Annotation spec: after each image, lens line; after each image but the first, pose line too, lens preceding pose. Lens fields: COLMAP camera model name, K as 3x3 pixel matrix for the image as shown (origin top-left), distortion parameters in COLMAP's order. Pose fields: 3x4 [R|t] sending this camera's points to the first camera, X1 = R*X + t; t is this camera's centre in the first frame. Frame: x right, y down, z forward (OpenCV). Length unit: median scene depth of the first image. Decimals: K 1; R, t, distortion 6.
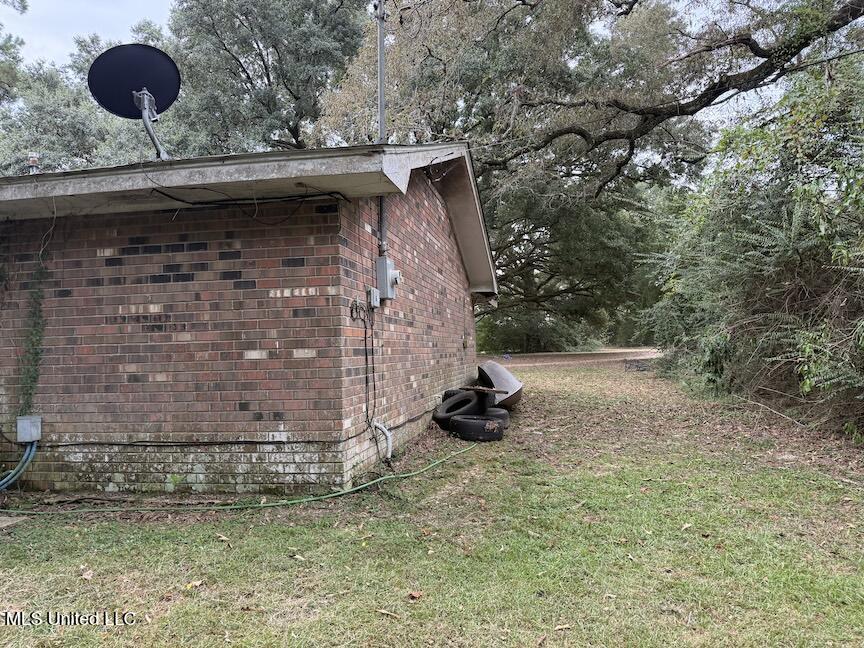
lens RADIAL K [[593.0, 0, 436.5], [0, 593.0, 330.9], [0, 0, 1]] dist [0.073838, -0.107423]
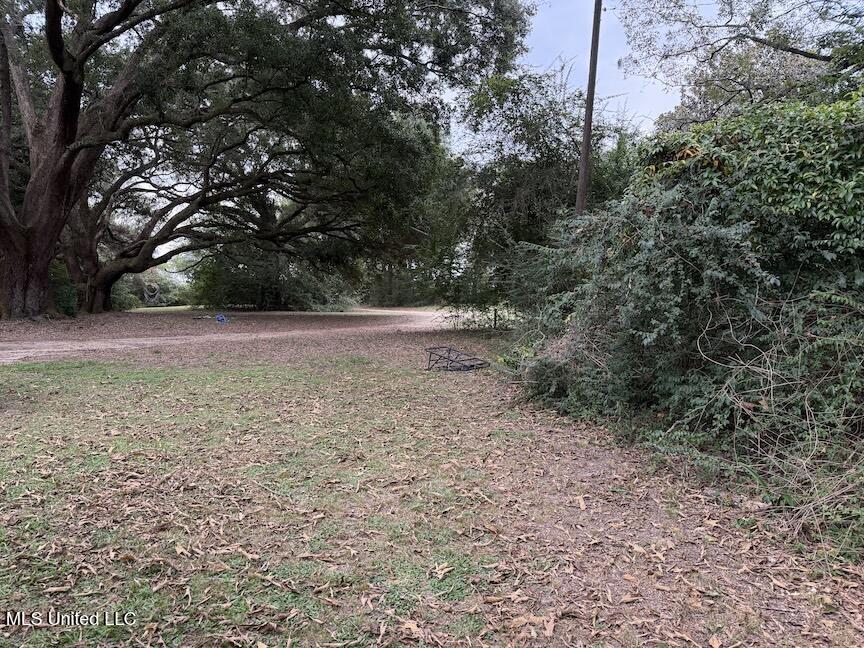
lens RADIAL K [[607.1, 0, 429.8], [0, 607.1, 321.9], [0, 0, 1]] dist [0.080497, -0.112384]
pose [[0.917863, 0.032541, 0.395561, 0.046203], [-0.055604, 0.997347, 0.046977, 0.003033], [-0.392983, -0.065114, 0.917238, 0.215394]]
